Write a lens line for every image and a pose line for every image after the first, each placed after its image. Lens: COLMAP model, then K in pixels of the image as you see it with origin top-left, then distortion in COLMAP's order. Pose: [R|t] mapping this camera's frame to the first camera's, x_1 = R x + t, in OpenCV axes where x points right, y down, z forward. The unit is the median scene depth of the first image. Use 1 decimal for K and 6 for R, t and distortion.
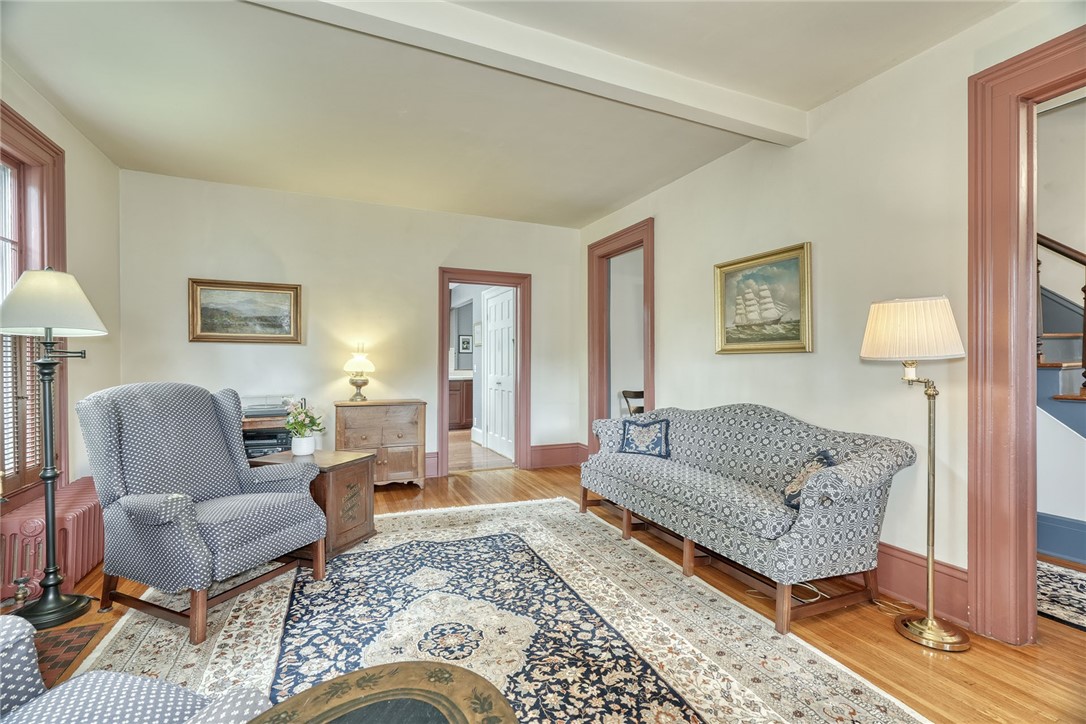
lens RADIAL K [[487.1, 0, 541.9], [0, 487.1, 361.3], [0, 0, 1]] dist [-0.001933, 0.000191]
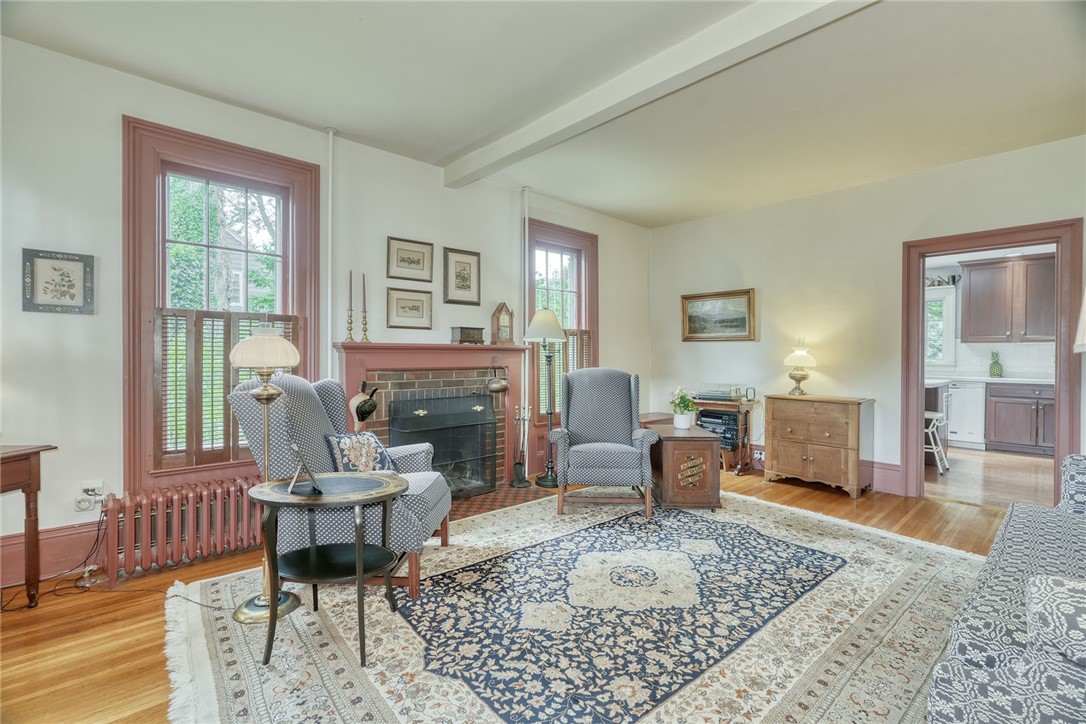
lens RADIAL K [[487.1, 0, 541.9], [0, 487.1, 361.3], [0, 0, 1]] dist [-0.001933, 0.000191]
pose [[0.309355, 0.011993, -0.950871, 0.661454], [-0.004600, 0.999928, 0.011115, 0.003641], [0.950936, 0.000936, 0.309388, 0.275223]]
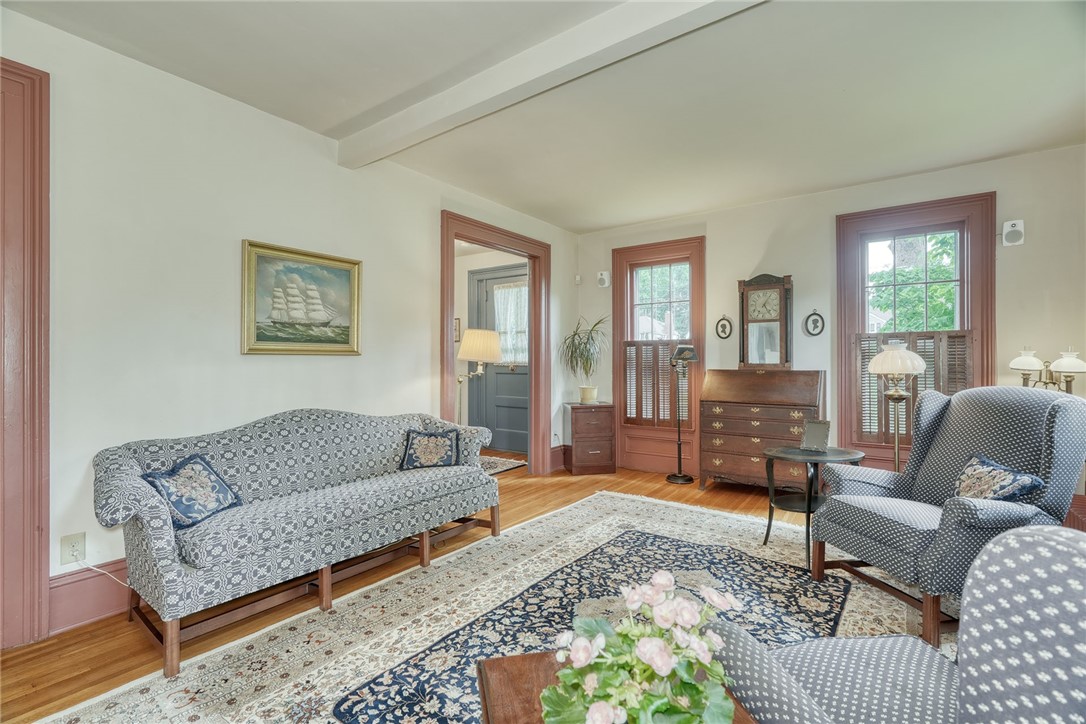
lens RADIAL K [[487.1, 0, 541.9], [0, 487.1, 361.3], [0, 0, 1]] dist [-0.001933, 0.000191]
pose [[-0.506799, 0.001726, 0.862062, -0.692353], [-0.000138, 0.999998, -0.002084, -0.001846], [-0.862064, -0.001175, -0.506798, 1.231587]]
